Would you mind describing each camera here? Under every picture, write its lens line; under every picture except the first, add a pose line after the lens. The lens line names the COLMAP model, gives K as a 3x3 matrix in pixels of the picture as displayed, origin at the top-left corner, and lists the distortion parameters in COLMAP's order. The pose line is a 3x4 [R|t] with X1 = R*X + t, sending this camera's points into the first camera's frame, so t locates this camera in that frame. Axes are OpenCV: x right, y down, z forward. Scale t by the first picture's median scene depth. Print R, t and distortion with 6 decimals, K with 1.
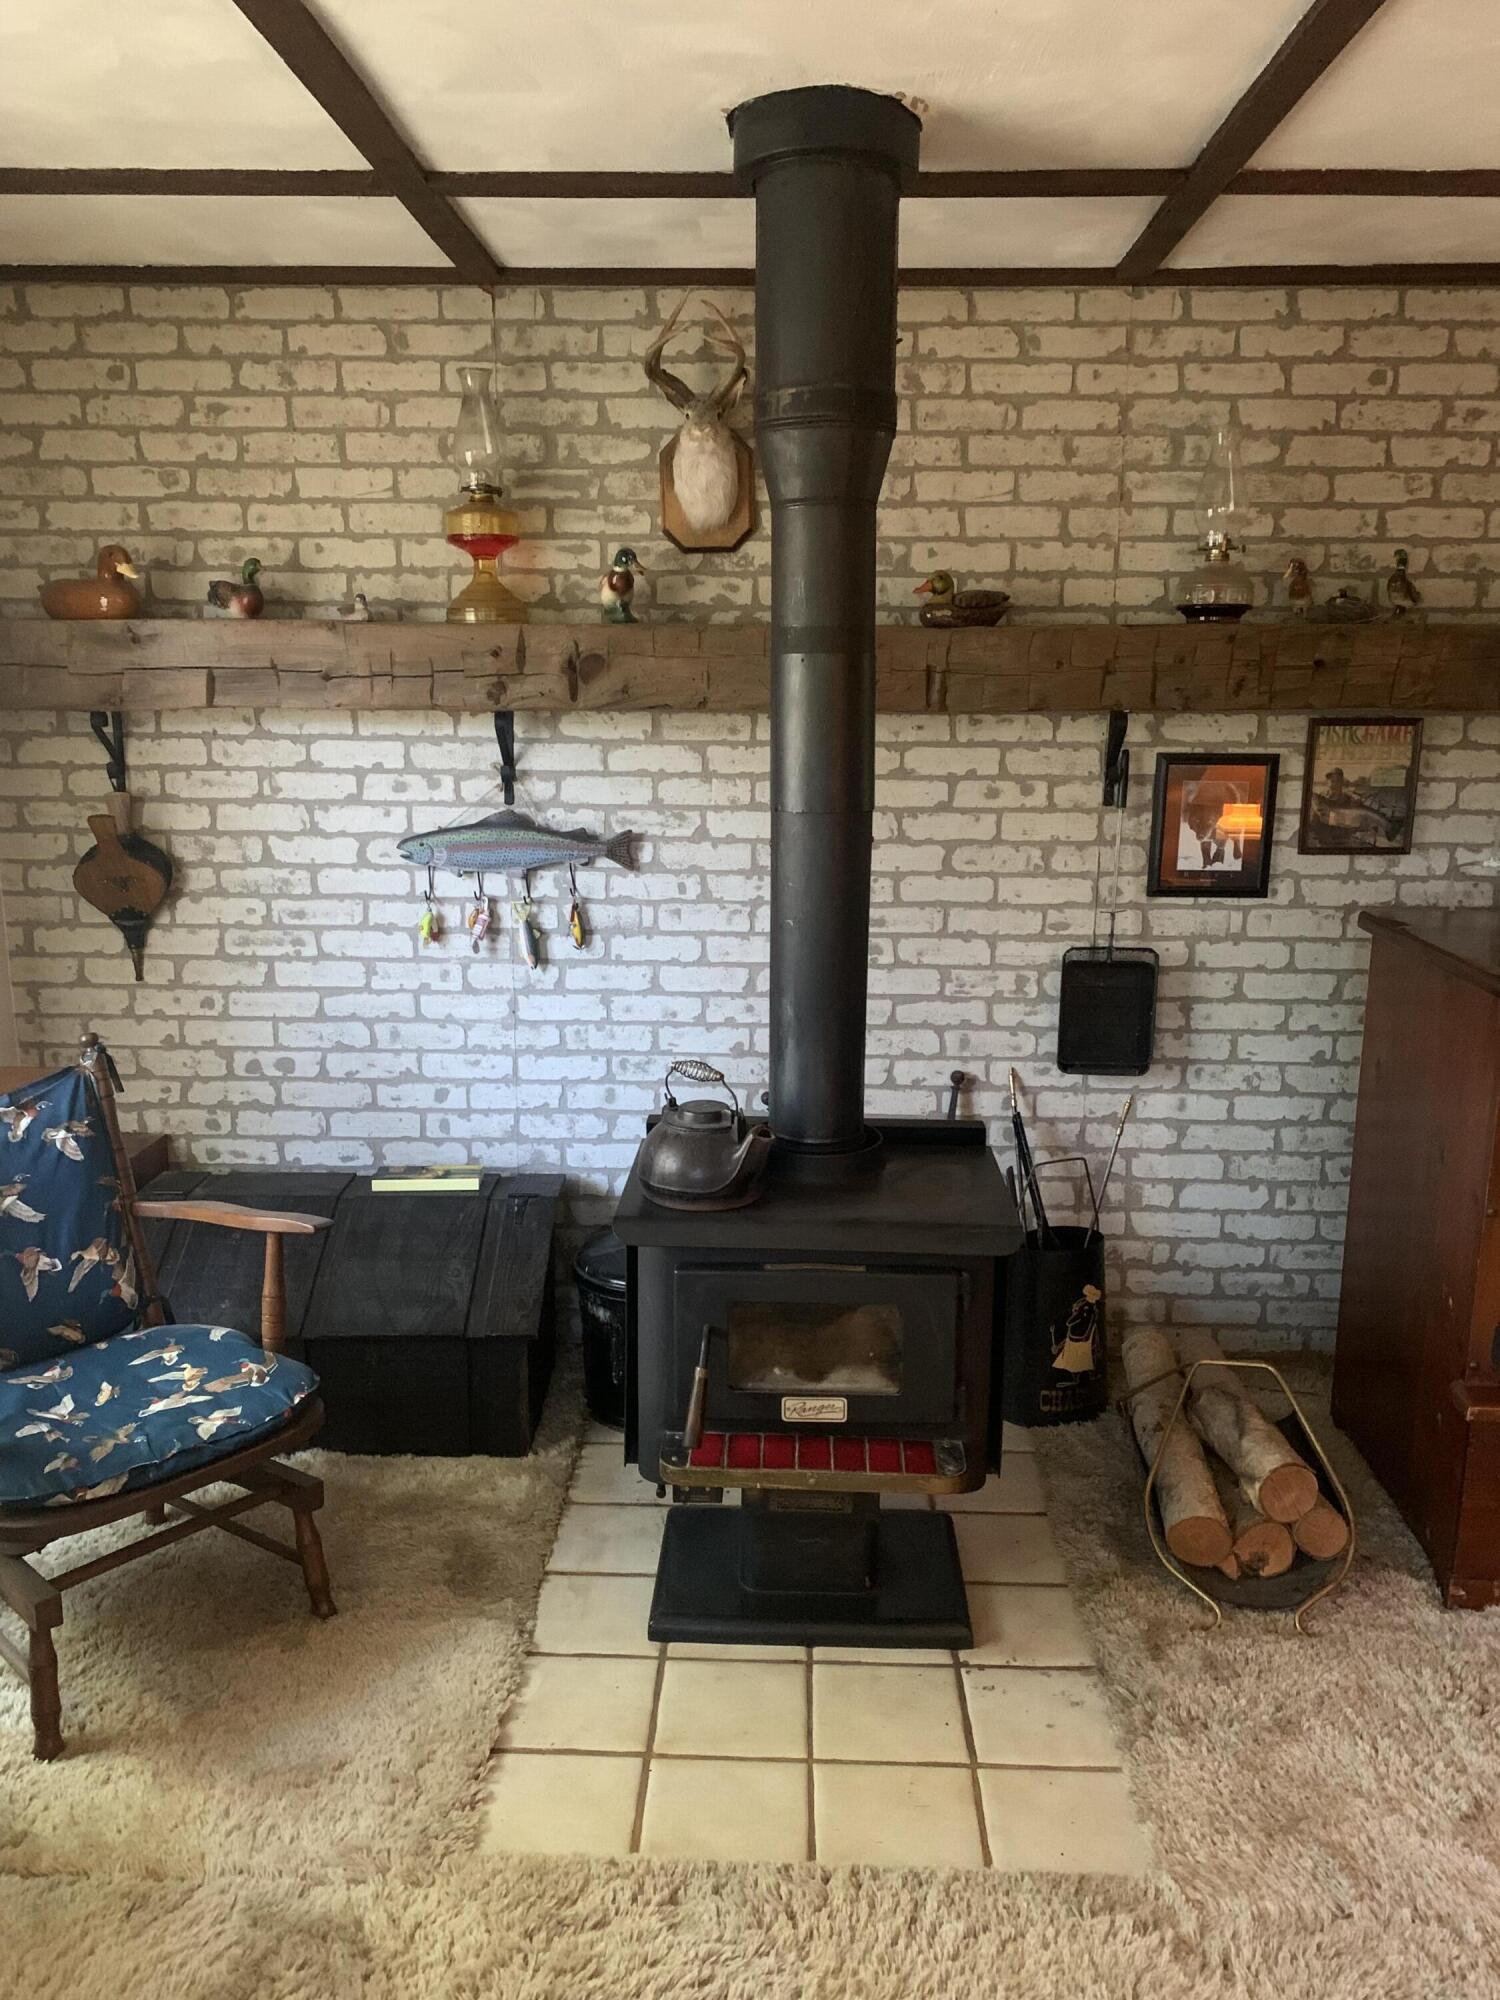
lens RADIAL K [[1525.1, 0, 737.1], [0, 1525.1, 1005.3], [0, 0, 1]] dist [0.048776, -0.058681]
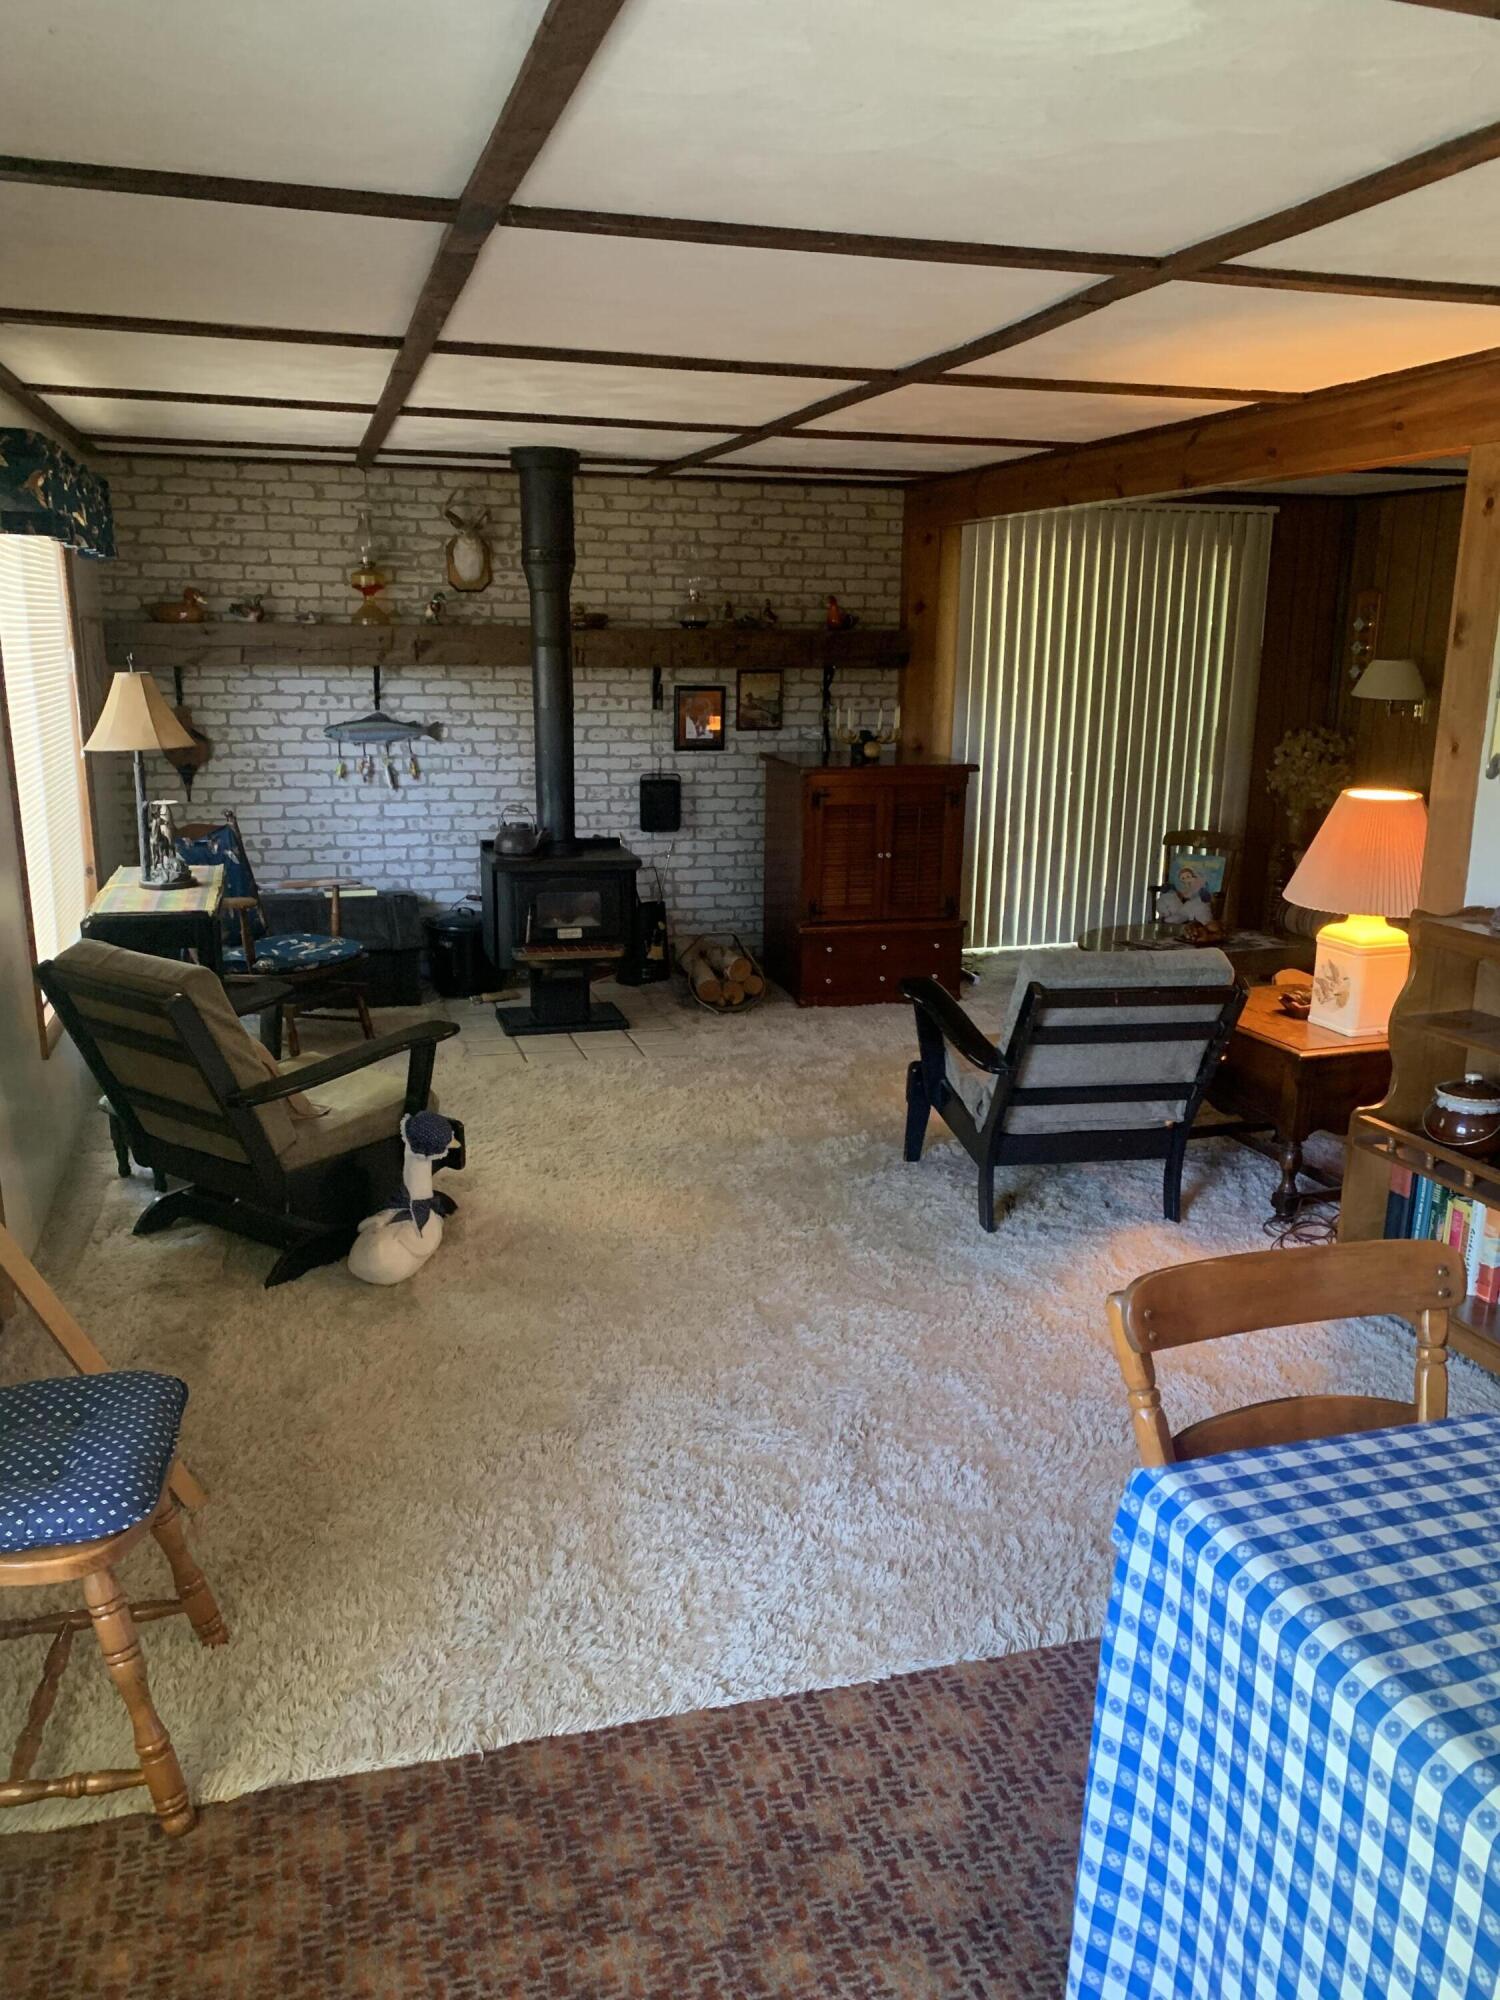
lens RADIAL K [[1525.1, 0, 759.9], [0, 1525.1, 1003.1], [0, 0, 1]] dist [0.048776, -0.058681]
pose [[0.944937, -0.070483, 0.319571, -0.355743], [0.057172, 0.997068, 0.050856, 0.192658], [-0.322218, -0.029785, 0.946197, -1.172673]]
